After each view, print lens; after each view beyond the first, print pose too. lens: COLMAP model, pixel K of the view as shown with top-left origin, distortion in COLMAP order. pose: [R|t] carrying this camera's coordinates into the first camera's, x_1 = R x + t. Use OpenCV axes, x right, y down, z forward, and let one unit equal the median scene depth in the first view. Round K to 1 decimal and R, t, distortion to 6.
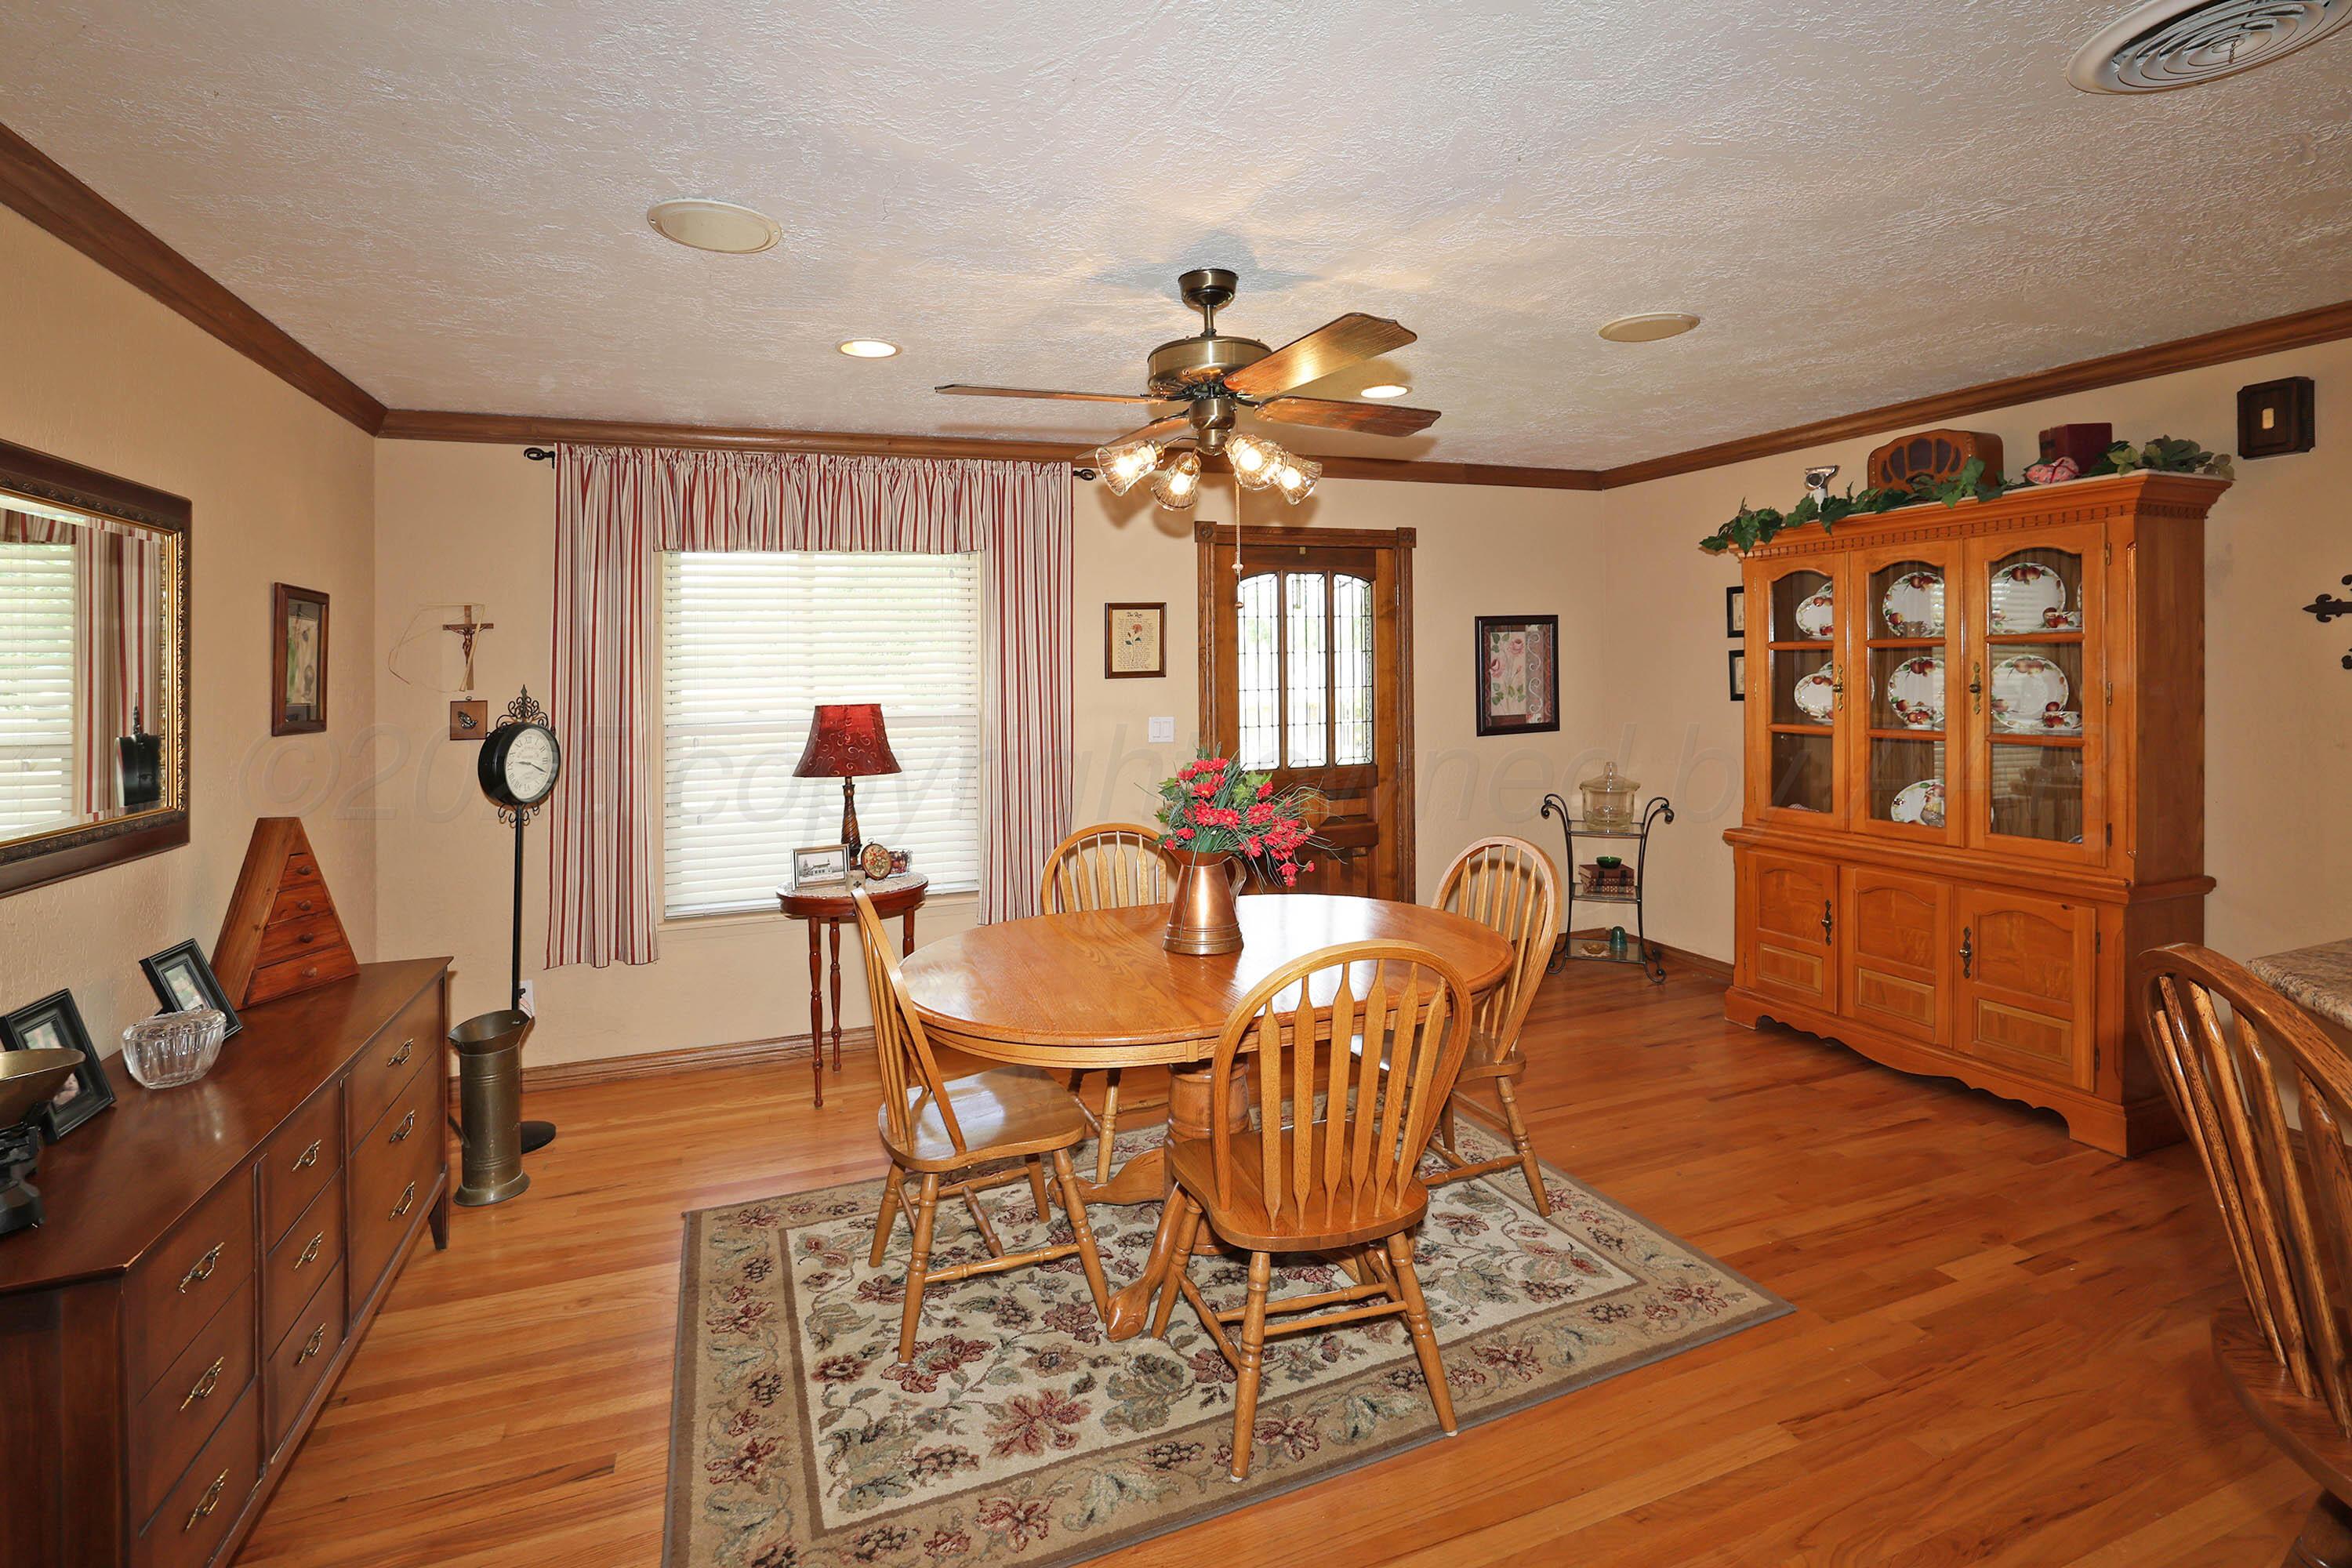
lens RADIAL K [[1083.4, 0, 1127.2], [0, 1083.4, 667.3], [0, 0, 1]] dist [-0.021944, 0.005767]
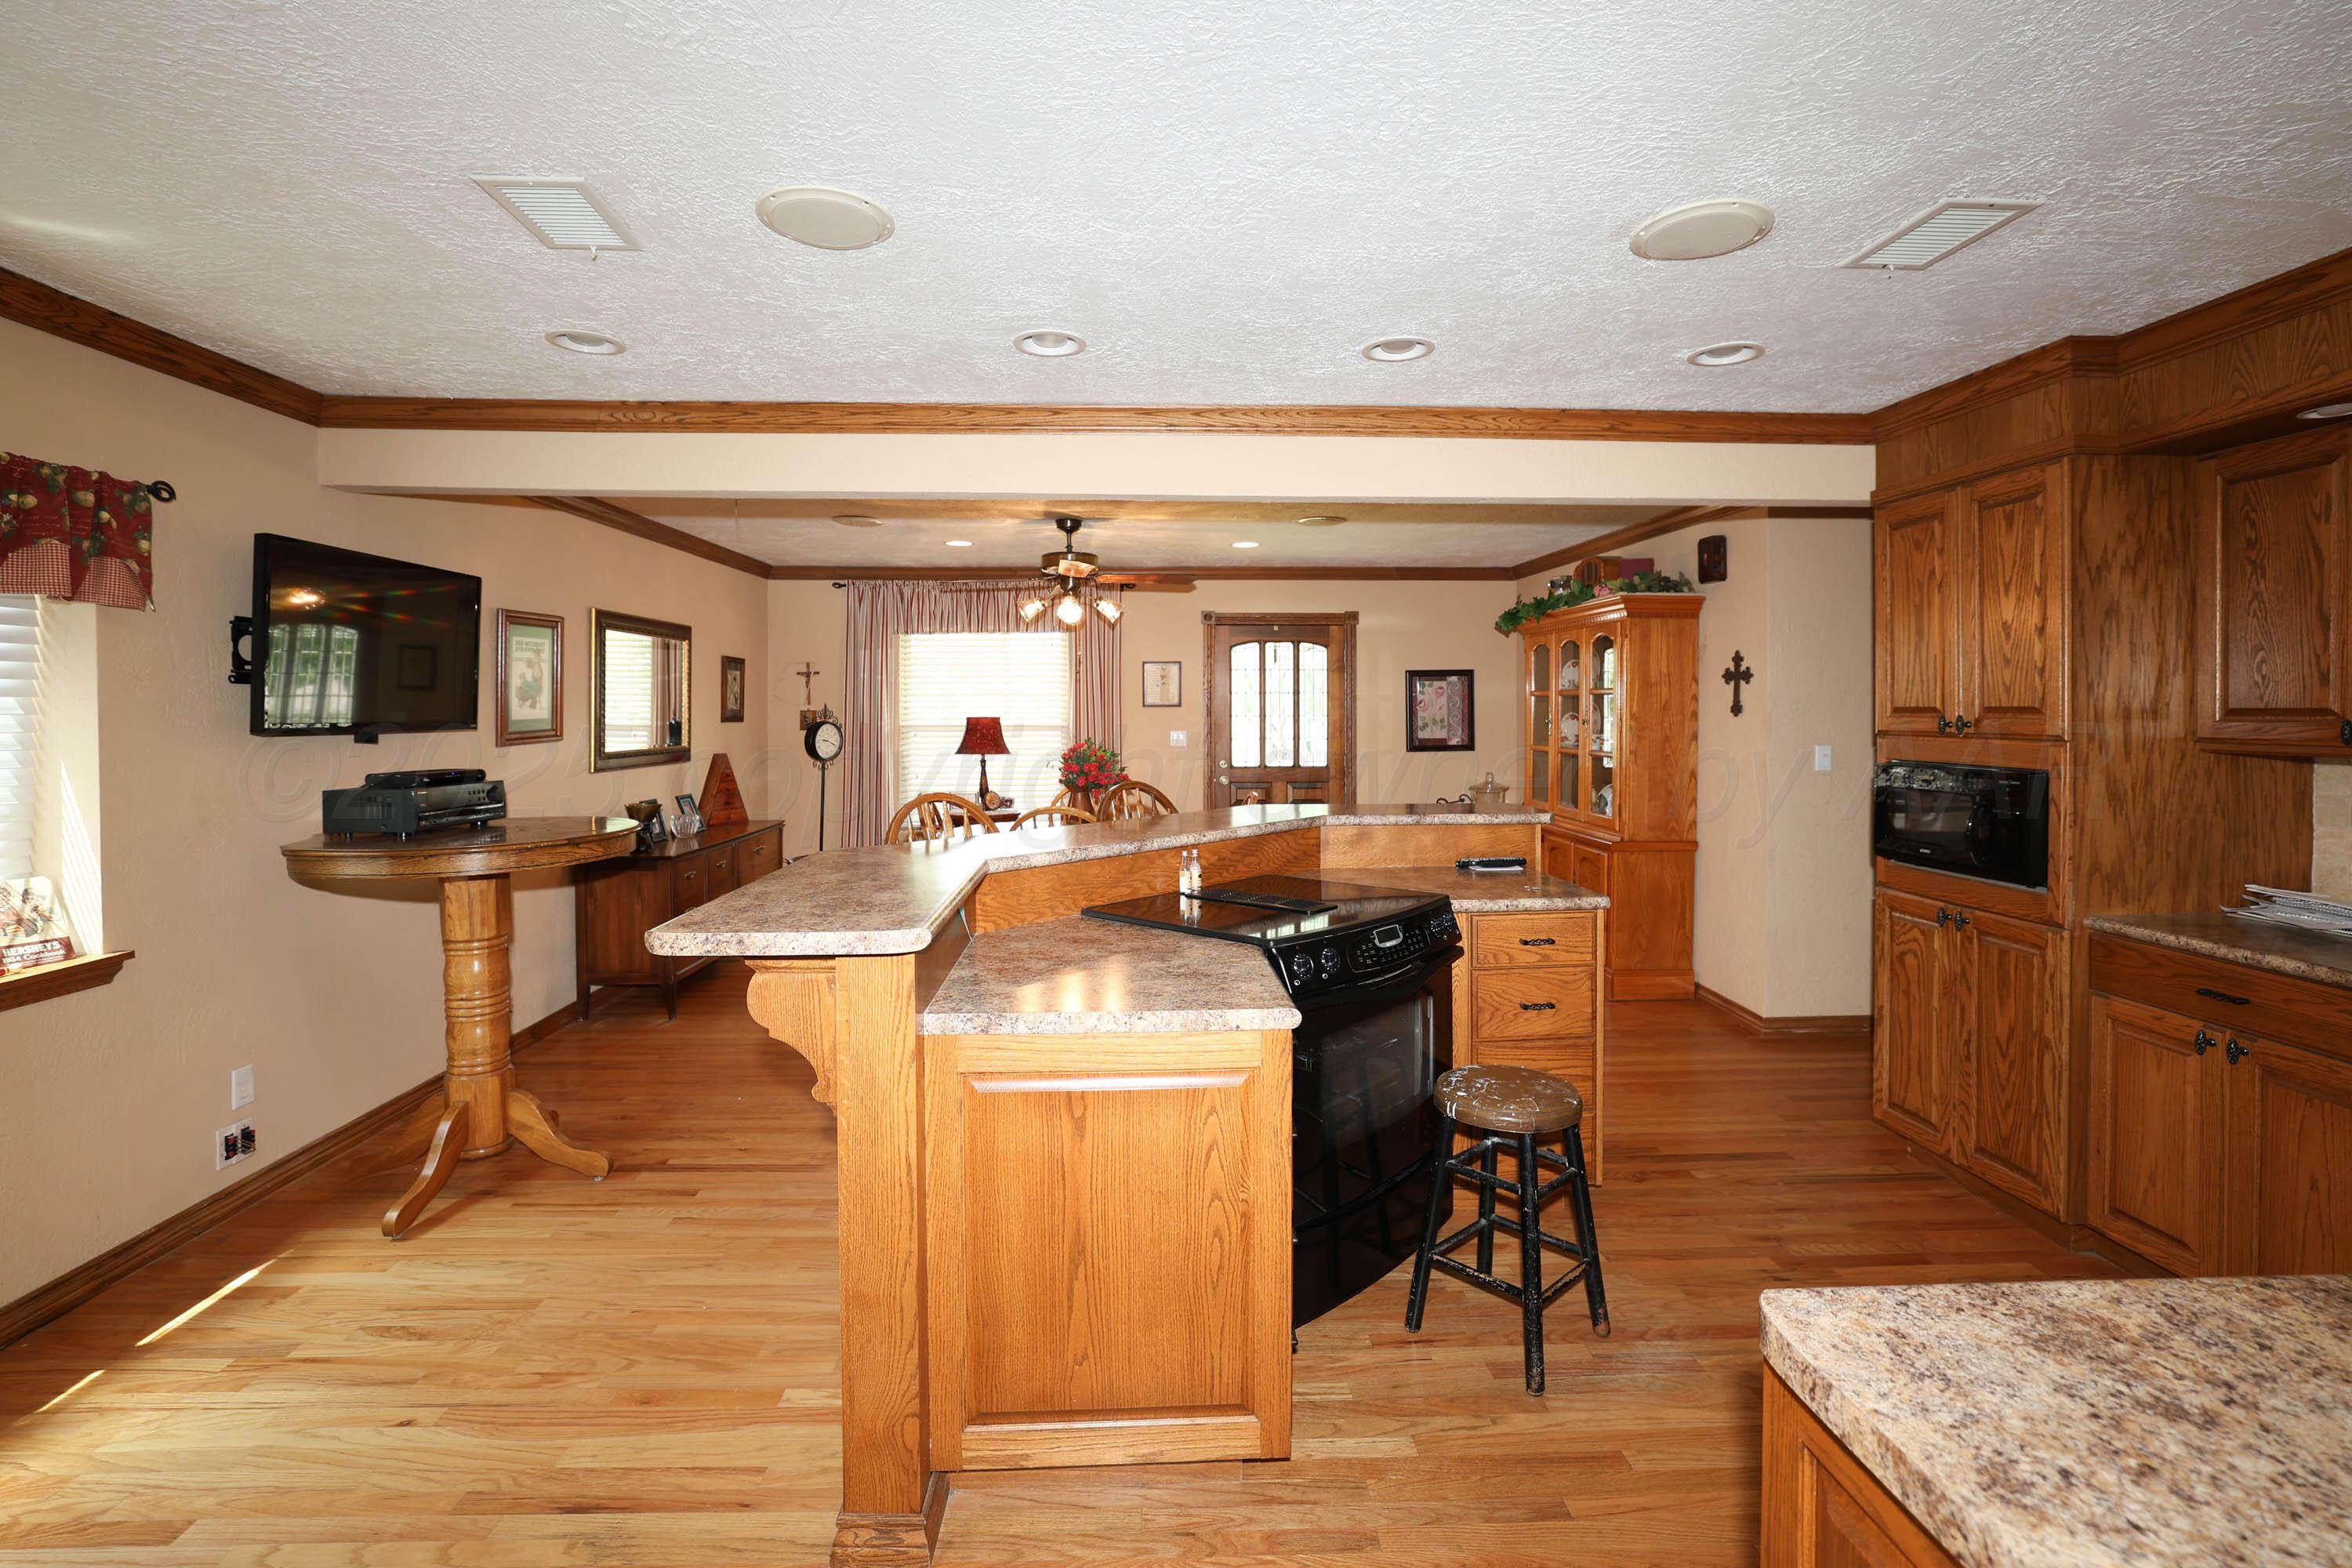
lens RADIAL K [[1083.4, 0, 1142.4], [0, 1083.4, 735.4], [0, 0, 1]] dist [-0.021944, 0.005767]
pose [[0.946468, 0.029213, -0.321473, 0.559469], [-0.019202, 0.999228, 0.034267, -0.002762], [0.322226, -0.026260, 0.946298, -0.629083]]
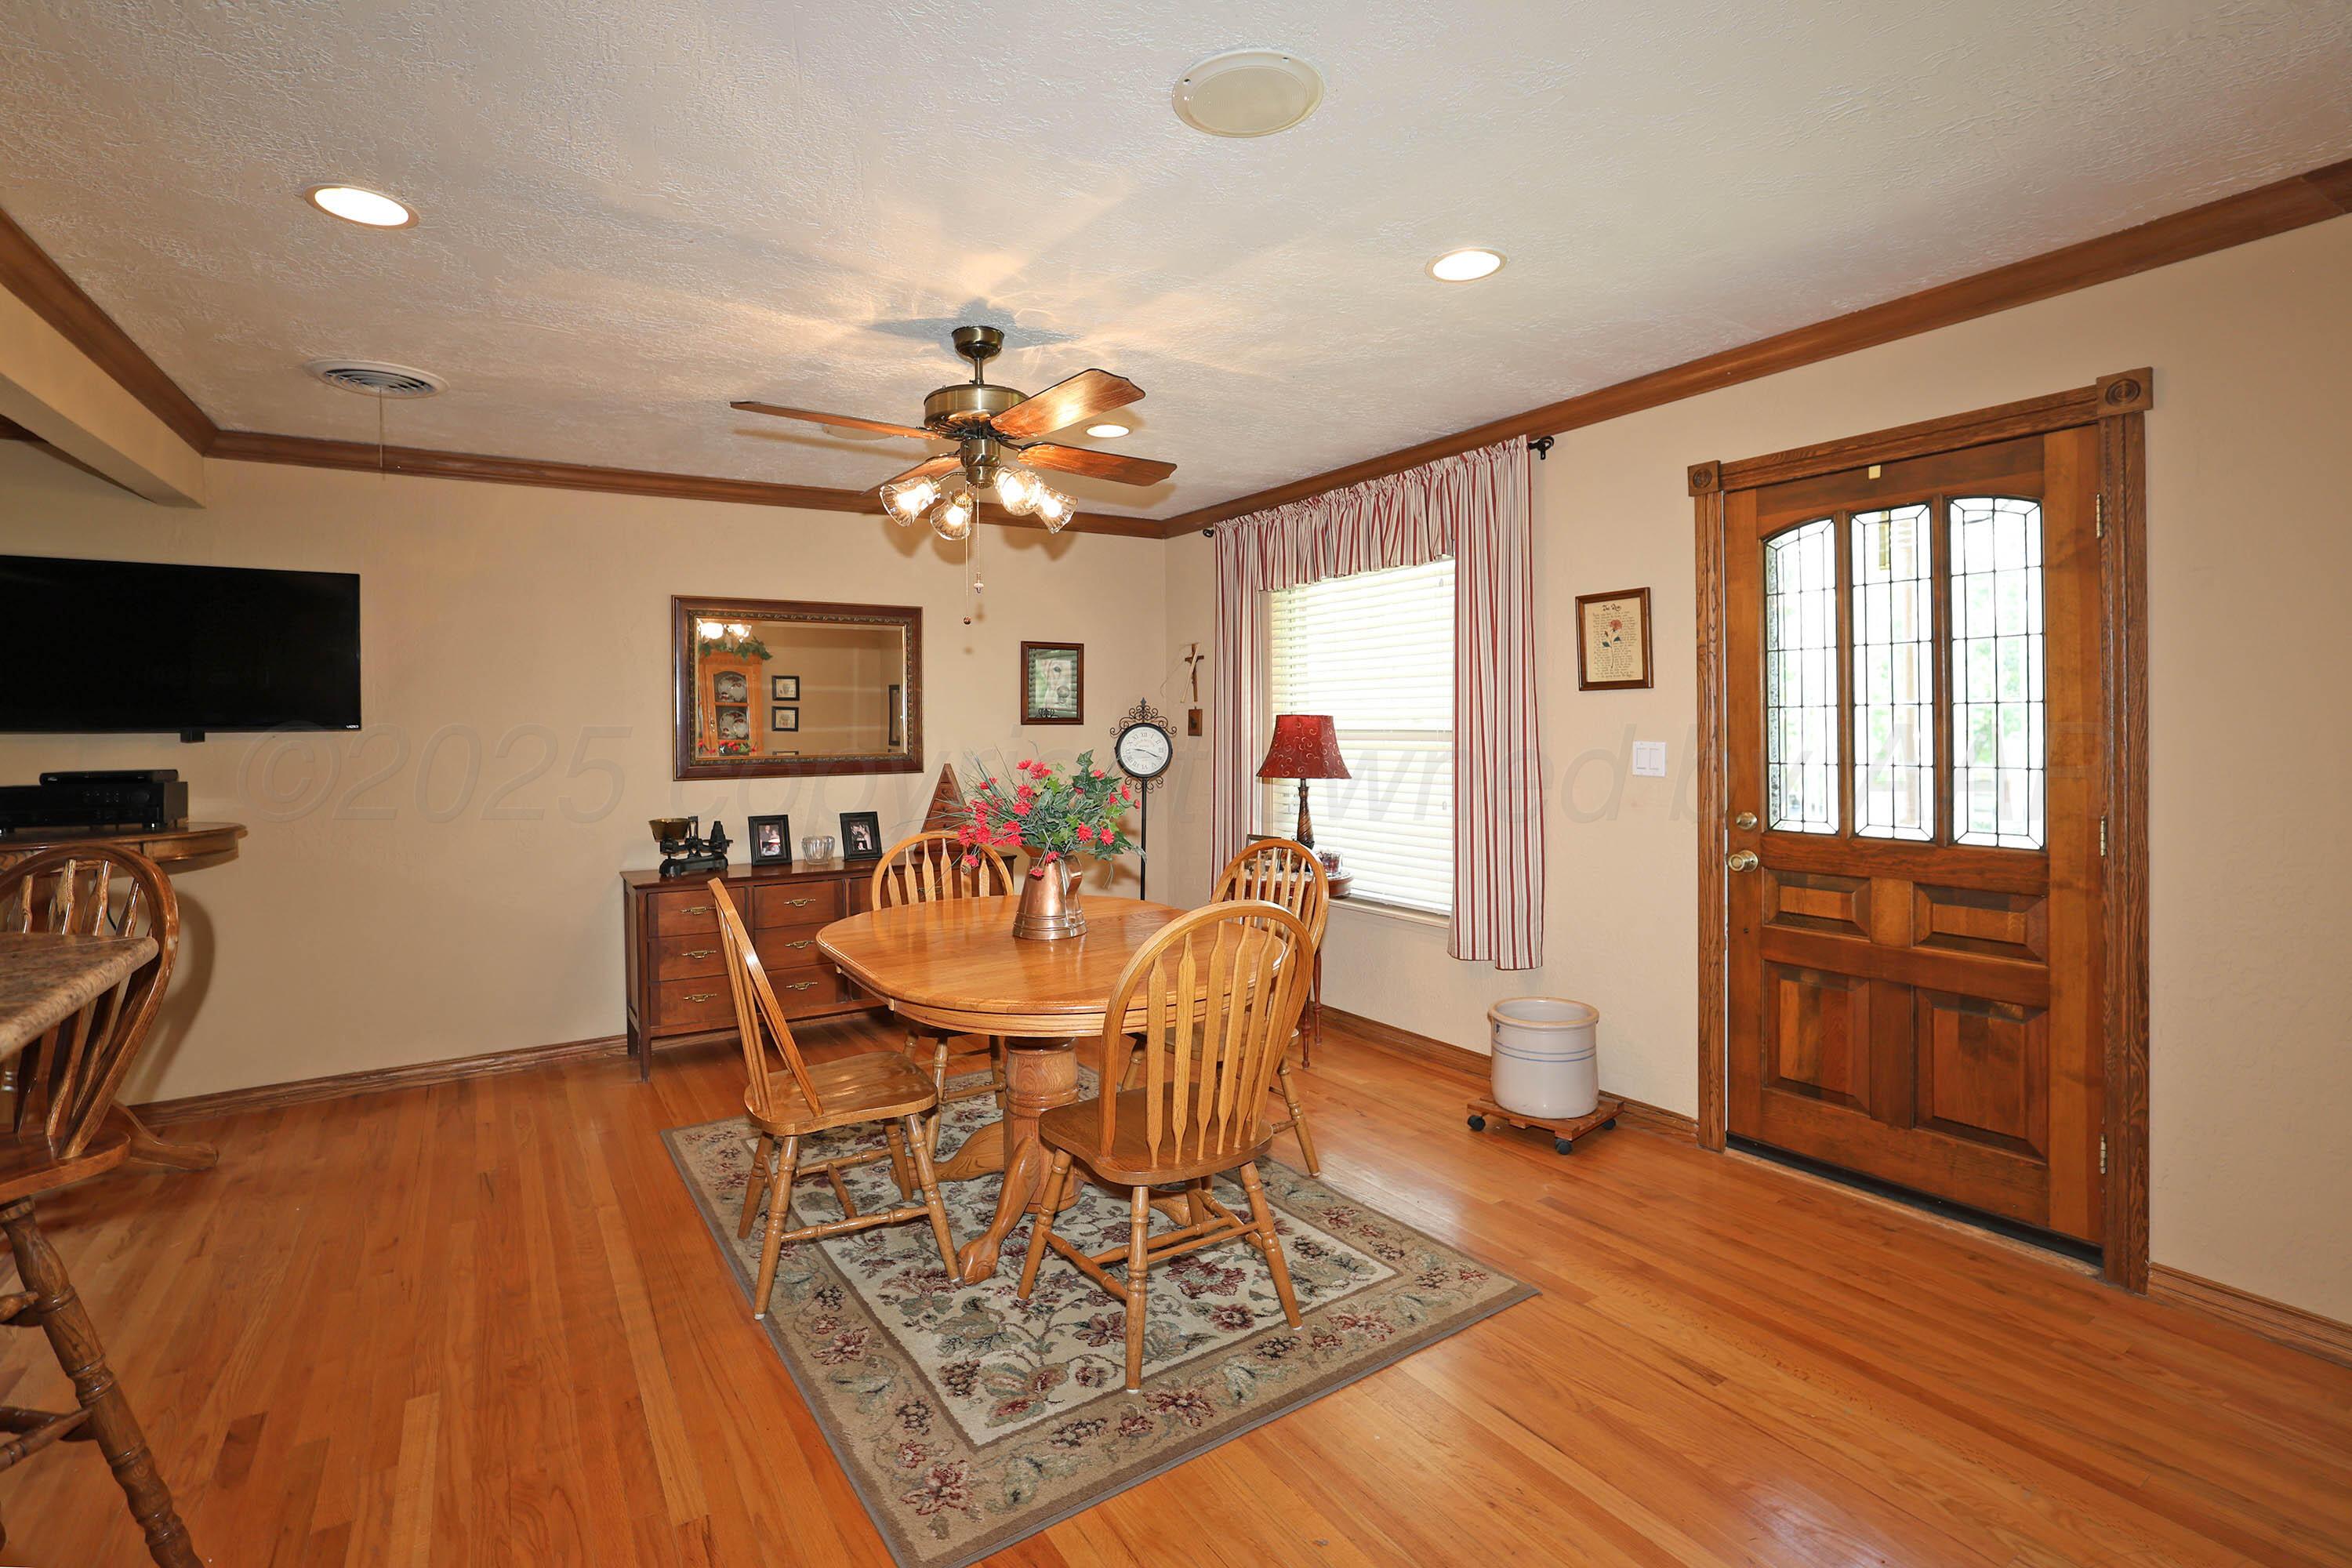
lens RADIAL K [[1083.4, 0, 1164.4], [0, 1083.4, 715.8], [0, 0, 1]] dist [-0.021944, 0.005767]
pose [[0.222498, 0.014937, -0.974819, 0.748490], [0.009437, 0.999803, 0.017474, 0.013312], [0.974887, -0.013087, 0.222313, 0.568925]]
